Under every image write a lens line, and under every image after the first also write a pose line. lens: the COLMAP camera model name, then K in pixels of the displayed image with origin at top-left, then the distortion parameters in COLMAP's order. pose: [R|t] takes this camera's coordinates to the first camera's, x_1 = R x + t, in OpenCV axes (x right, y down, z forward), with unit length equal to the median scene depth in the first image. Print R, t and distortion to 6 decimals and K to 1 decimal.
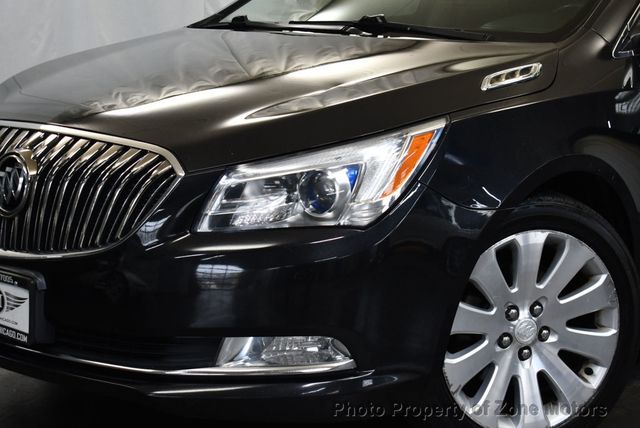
lens RADIAL K [[1293.7, 0, 324.8], [0, 1293.7, 244.3], [0, 0, 1]] dist [0.044978, 0.000000]
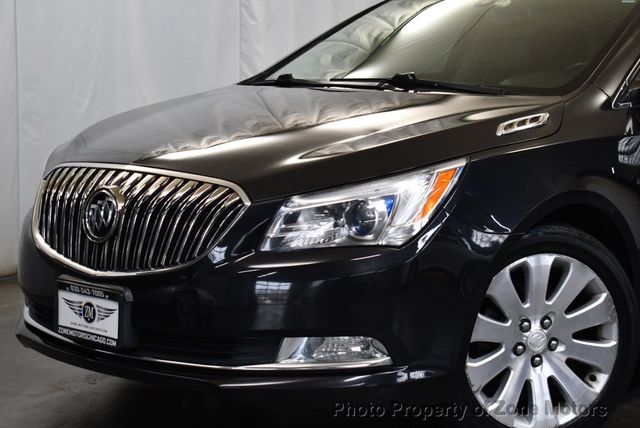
lens RADIAL K [[1470.8, 0, 309.1], [0, 1470.8, 242.4], [0, 0, 1]] dist [0.076190, 0.000000]
pose [[0.999734, -0.001225, -0.023043, -0.019798], [-0.000120, 0.998300, -0.058276, 0.057203], [0.023075, 0.058263, 0.998035, -0.343883]]
